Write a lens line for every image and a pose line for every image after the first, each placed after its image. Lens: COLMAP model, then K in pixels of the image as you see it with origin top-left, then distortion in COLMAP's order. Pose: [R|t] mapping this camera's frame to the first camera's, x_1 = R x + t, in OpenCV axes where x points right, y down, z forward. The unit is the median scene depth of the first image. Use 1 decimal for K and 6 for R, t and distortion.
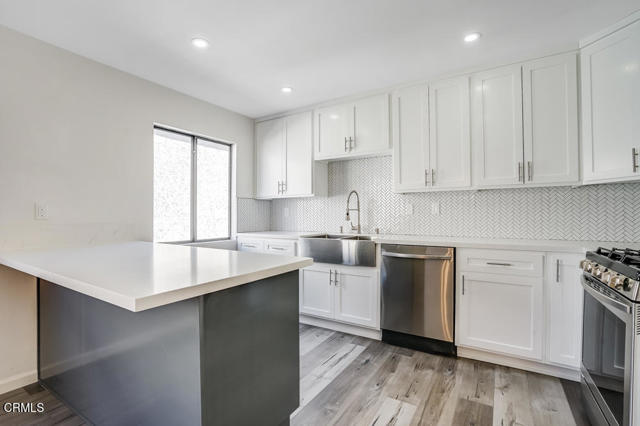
lens RADIAL K [[297.6, 0, 318.7], [0, 297.6, 212.4], [0, 0, 1]] dist [-0.058815, 0.018201]
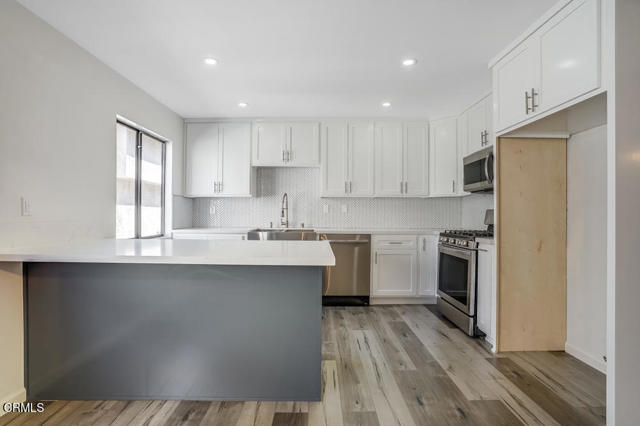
lens RADIAL K [[297.6, 0, 318.7], [0, 297.6, 212.4], [0, 0, 1]] dist [-0.058815, 0.018201]
pose [[0.848275, 0.006511, 0.529516, -0.444736], [-0.011211, 0.999921, 0.005664, -0.001823], [-0.529437, -0.010741, 0.848281, -0.139331]]
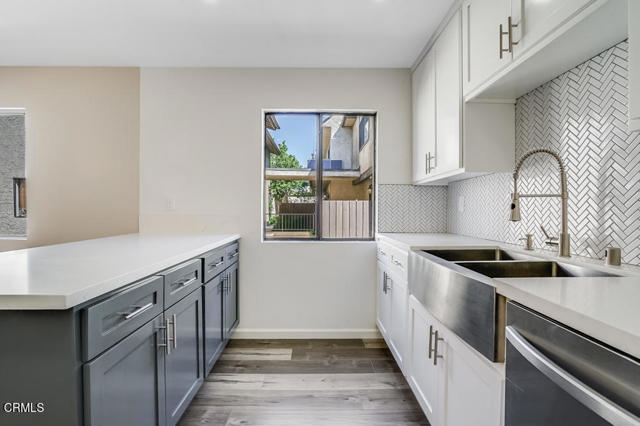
lens RADIAL K [[297.6, 0, 318.7], [0, 297.6, 212.4], [0, 0, 1]] dist [-0.058815, 0.018201]
pose [[0.544972, 0.013235, -0.838350, 0.297886], [0.003678, 0.999828, 0.018175, 0.005925], [0.838446, -0.012989, 0.544829, 0.557064]]
